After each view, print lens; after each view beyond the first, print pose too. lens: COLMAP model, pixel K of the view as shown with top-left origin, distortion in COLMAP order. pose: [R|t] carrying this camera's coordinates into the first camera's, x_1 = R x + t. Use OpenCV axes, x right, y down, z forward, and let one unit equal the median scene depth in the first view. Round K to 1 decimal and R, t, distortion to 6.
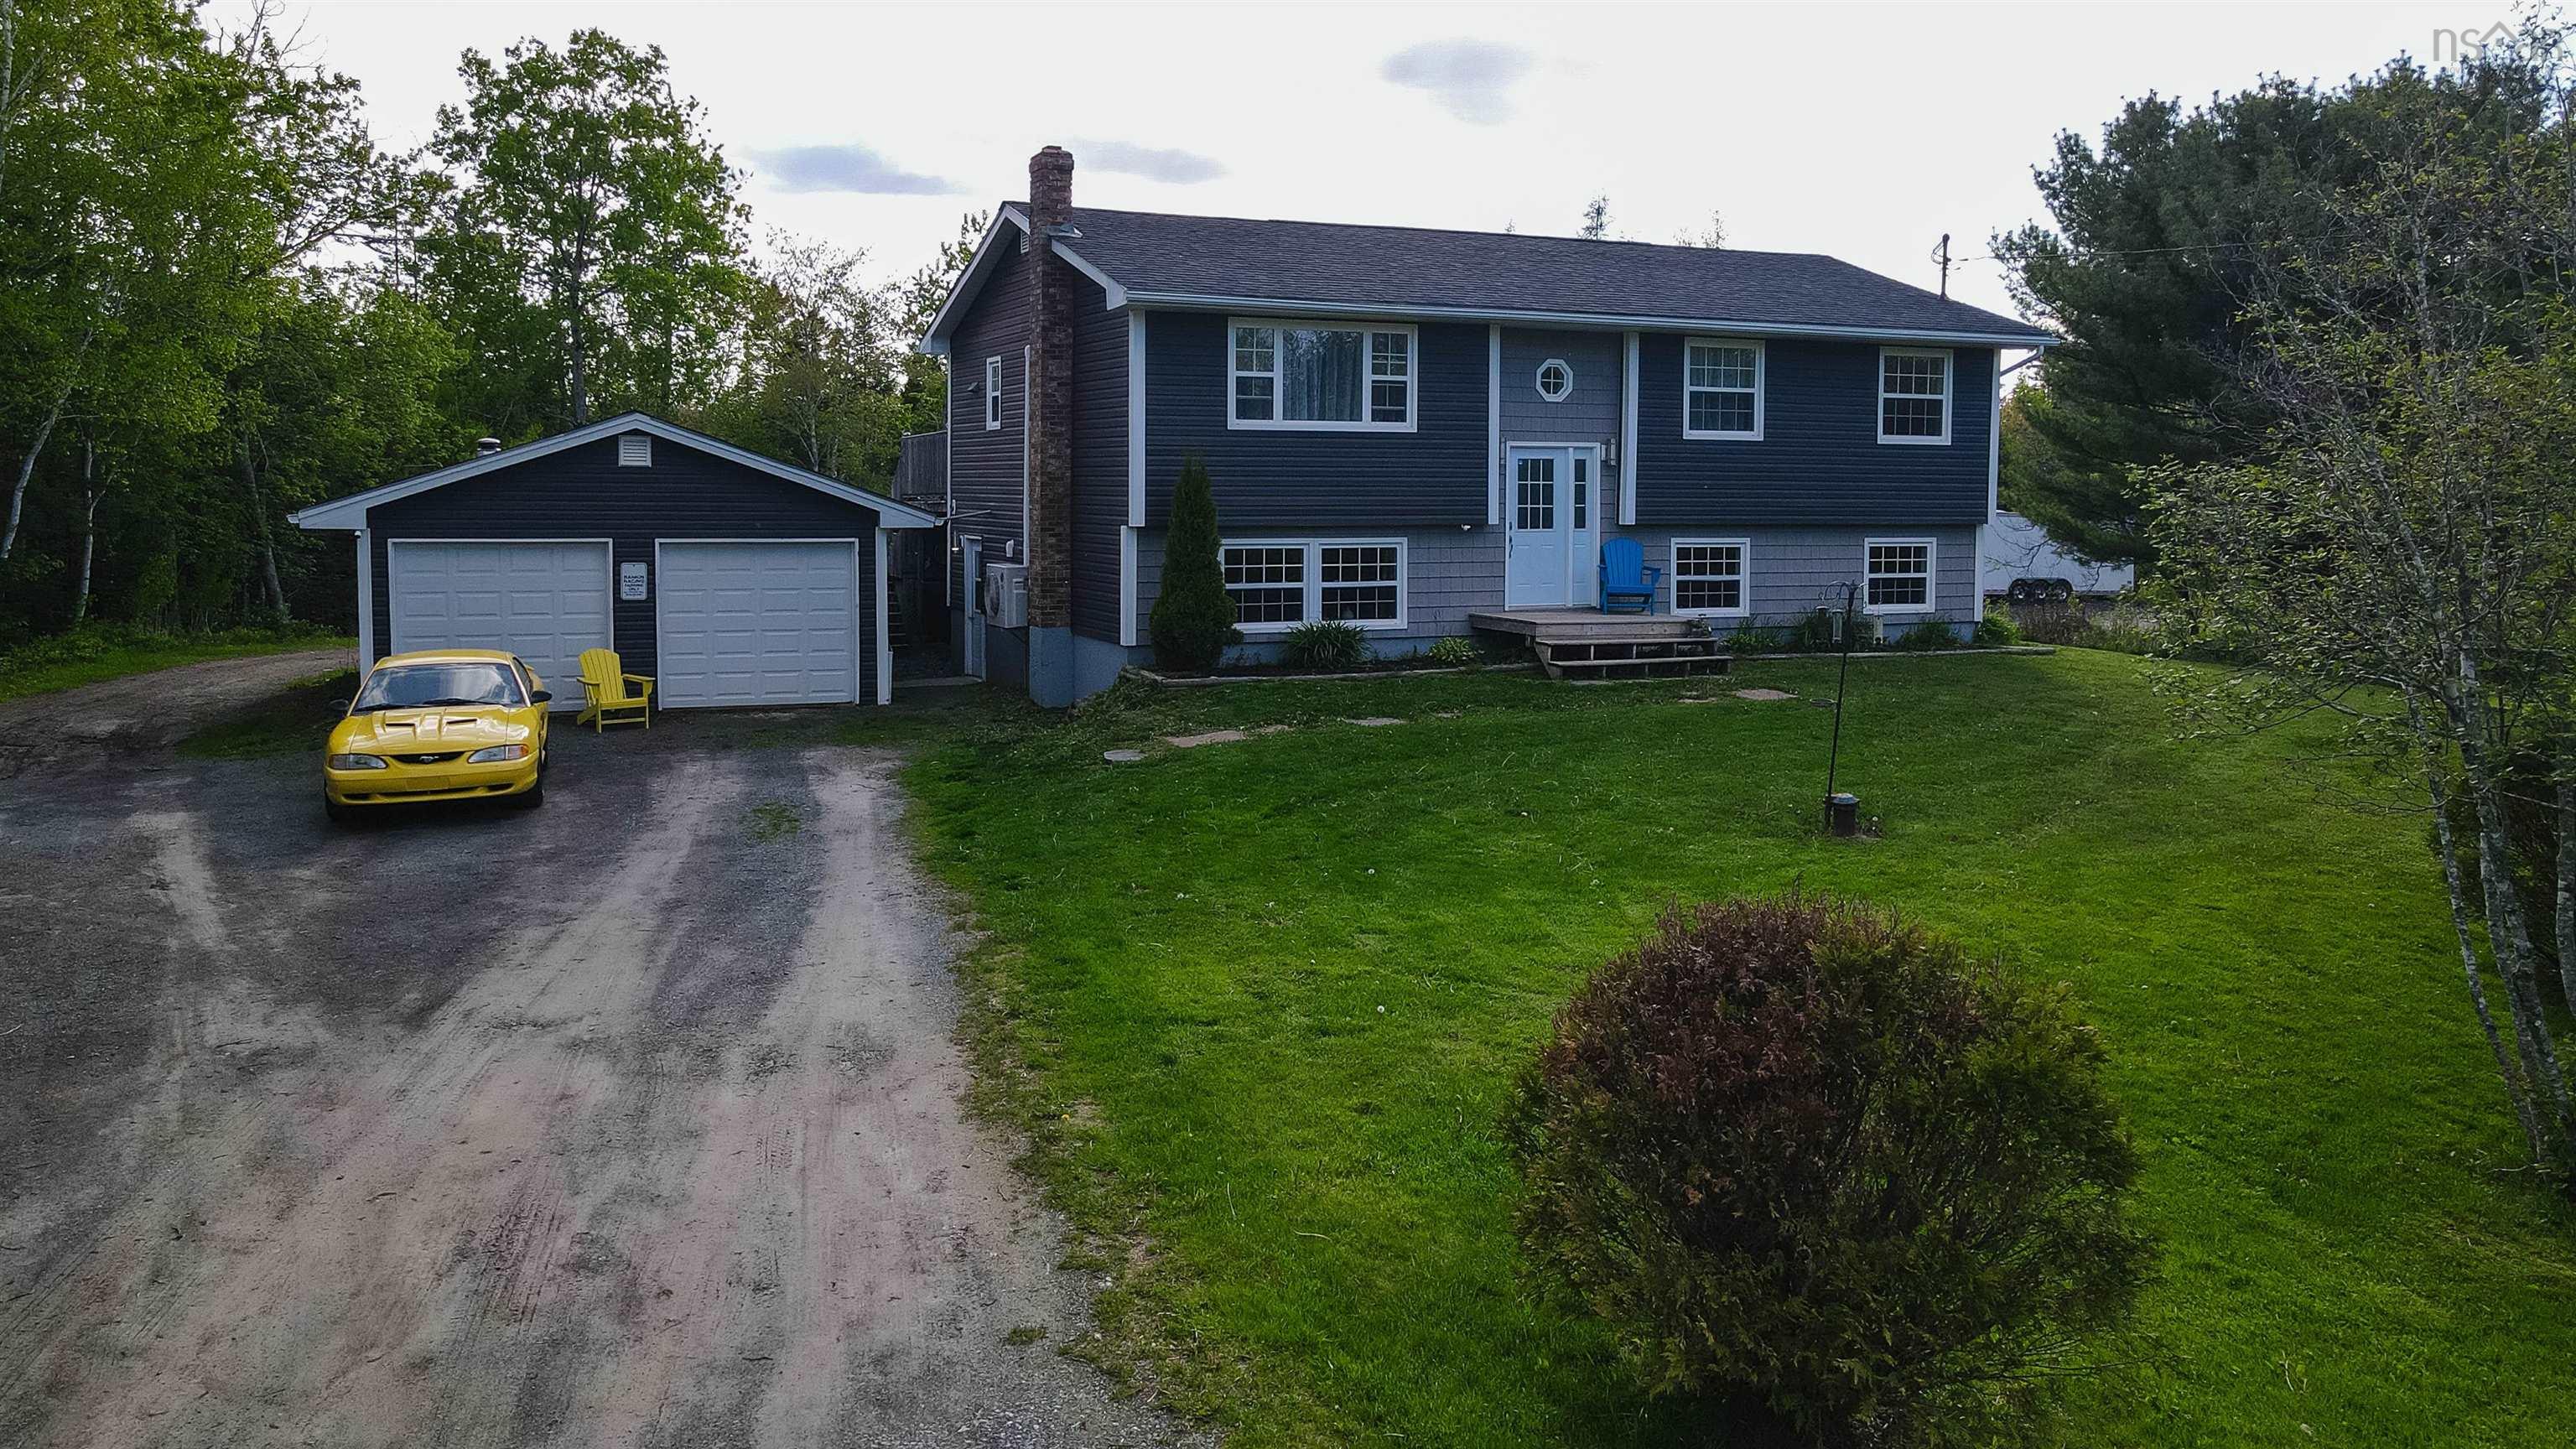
lens RADIAL K [[1819.0, 0, 1283.7], [0, 1819.0, 589.5], [0, 0, 1]] dist [-0.001126, 0.079221]
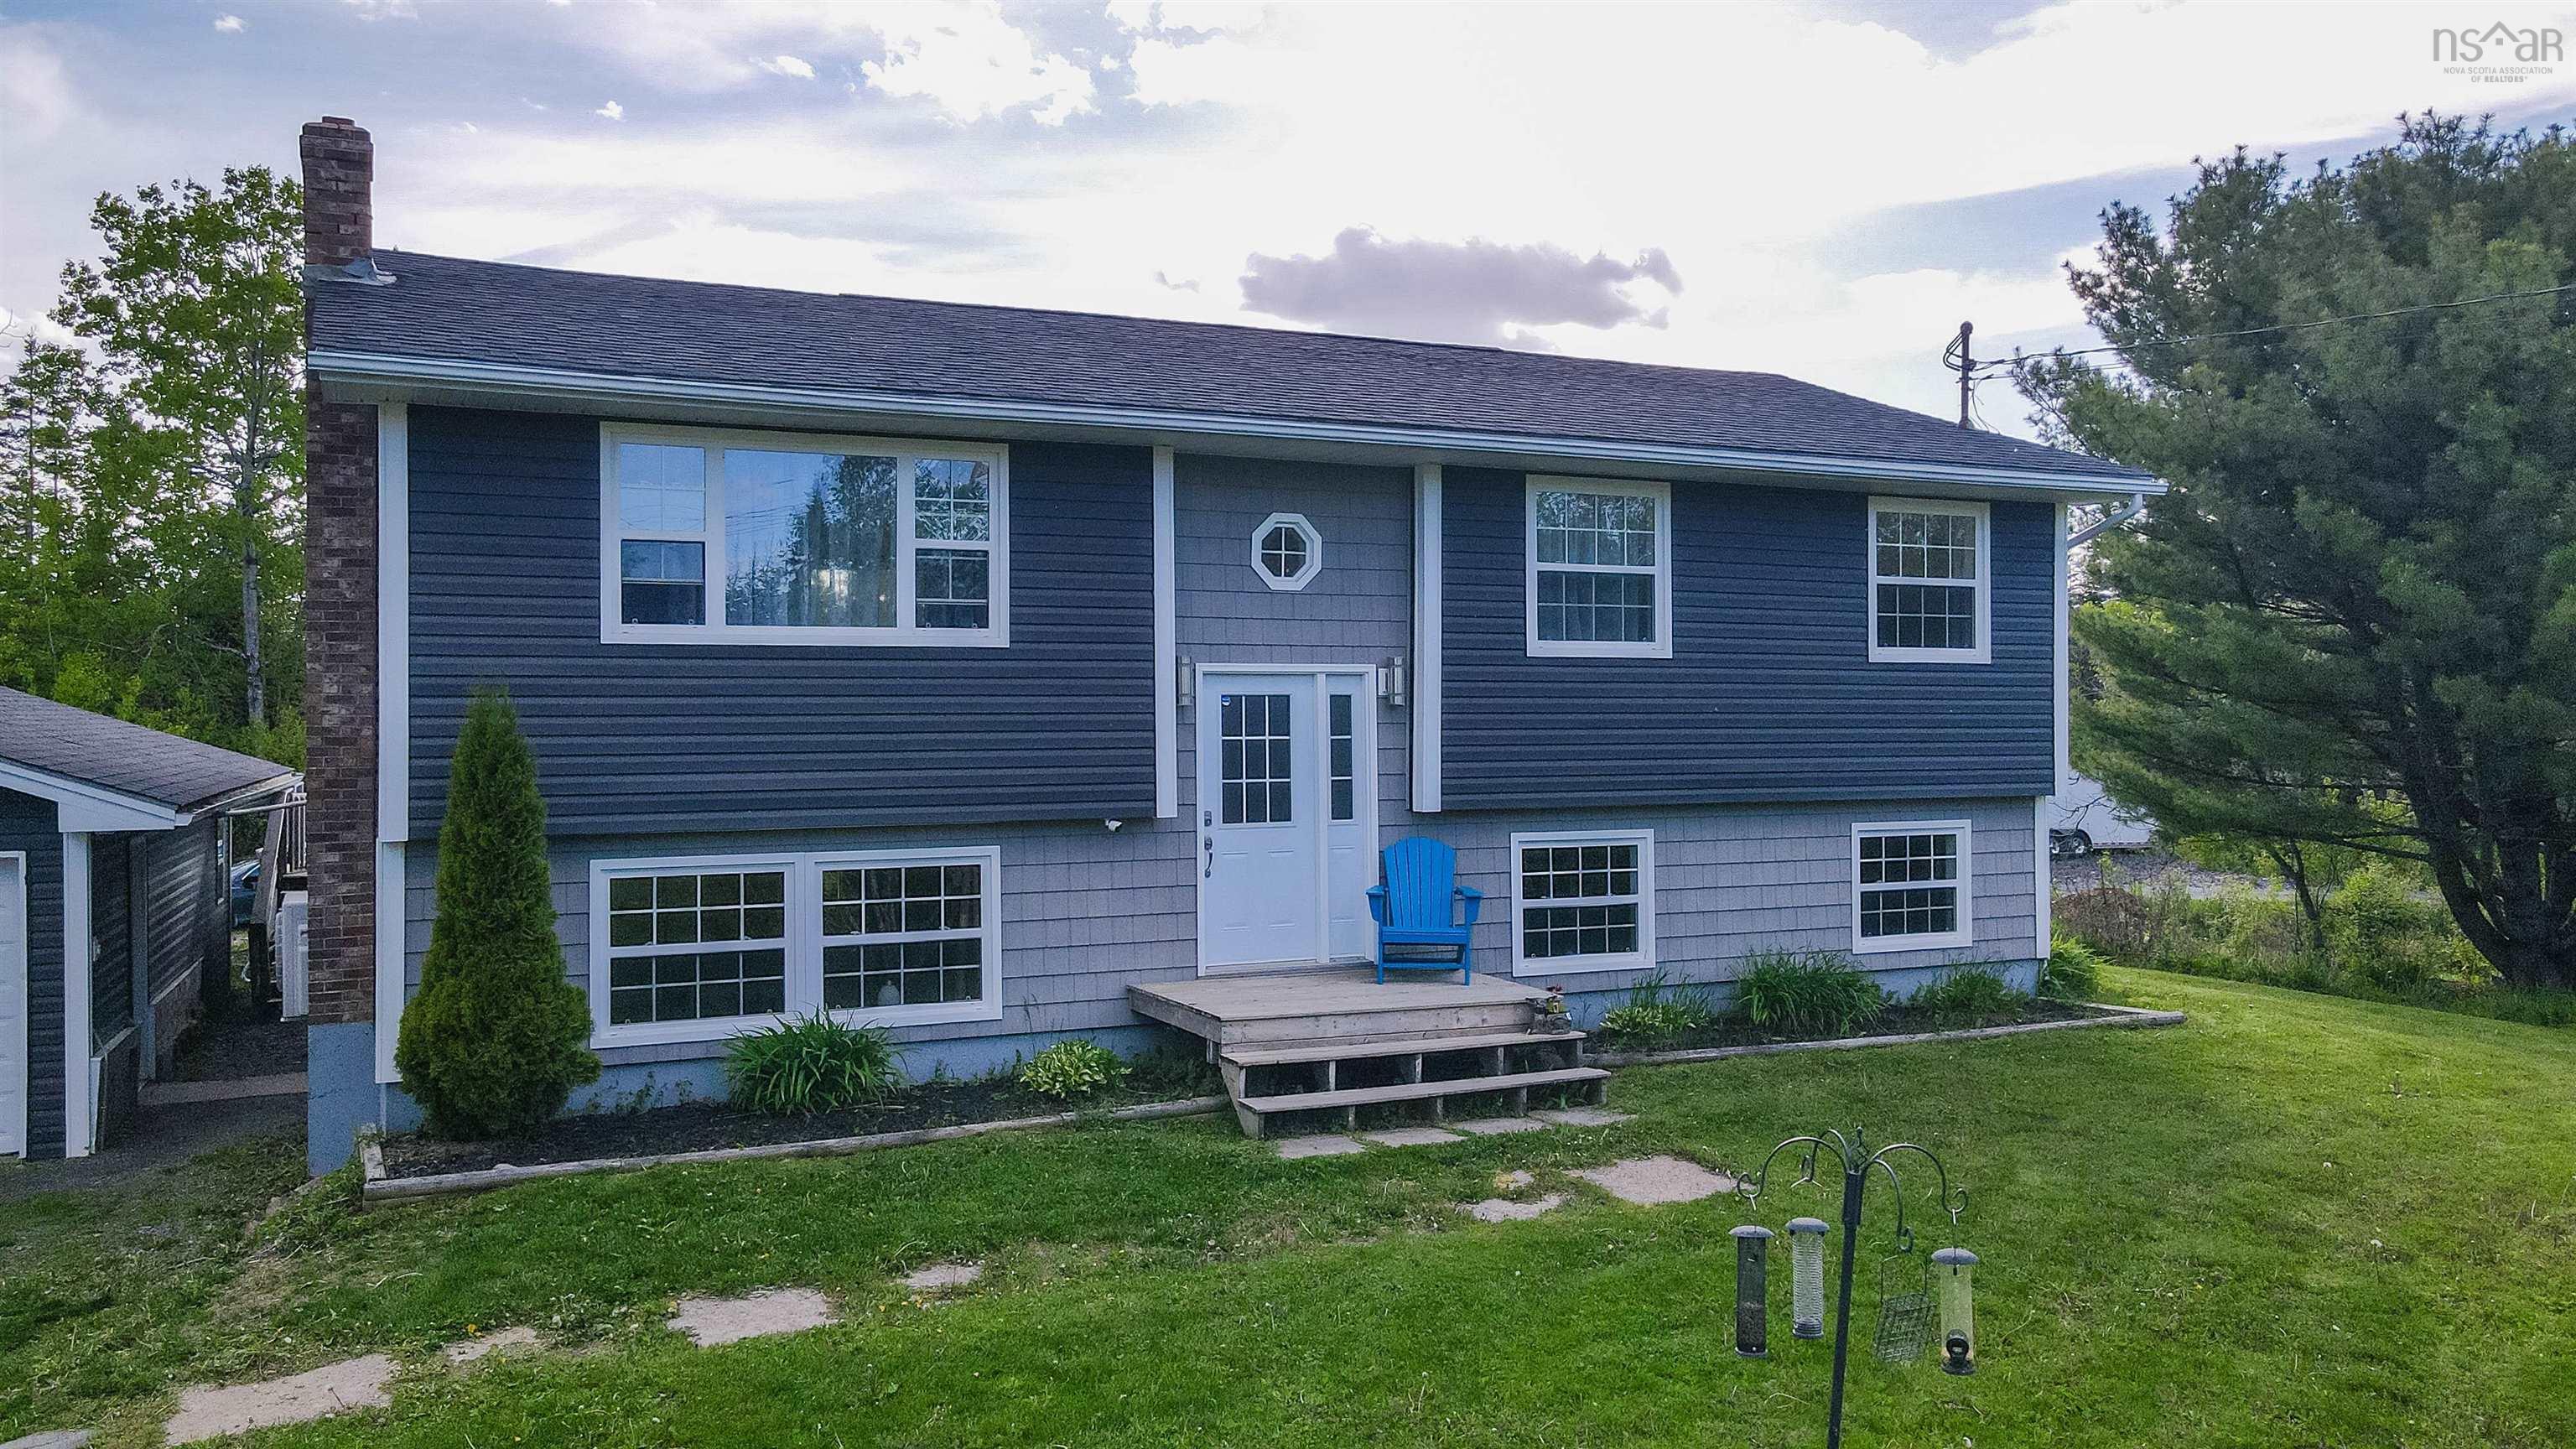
lens RADIAL K [[1926.8, 0, 1288.0], [0, 1926.8, 724.5], [0, 0, 1]] dist [0.003981, 0.045376]
pose [[0.999422, -0.010546, 0.032324, 0.128161], [0.012278, 0.998472, -0.053874, -0.031163], [-0.031706, 0.054240, 0.998024, 0.417128]]
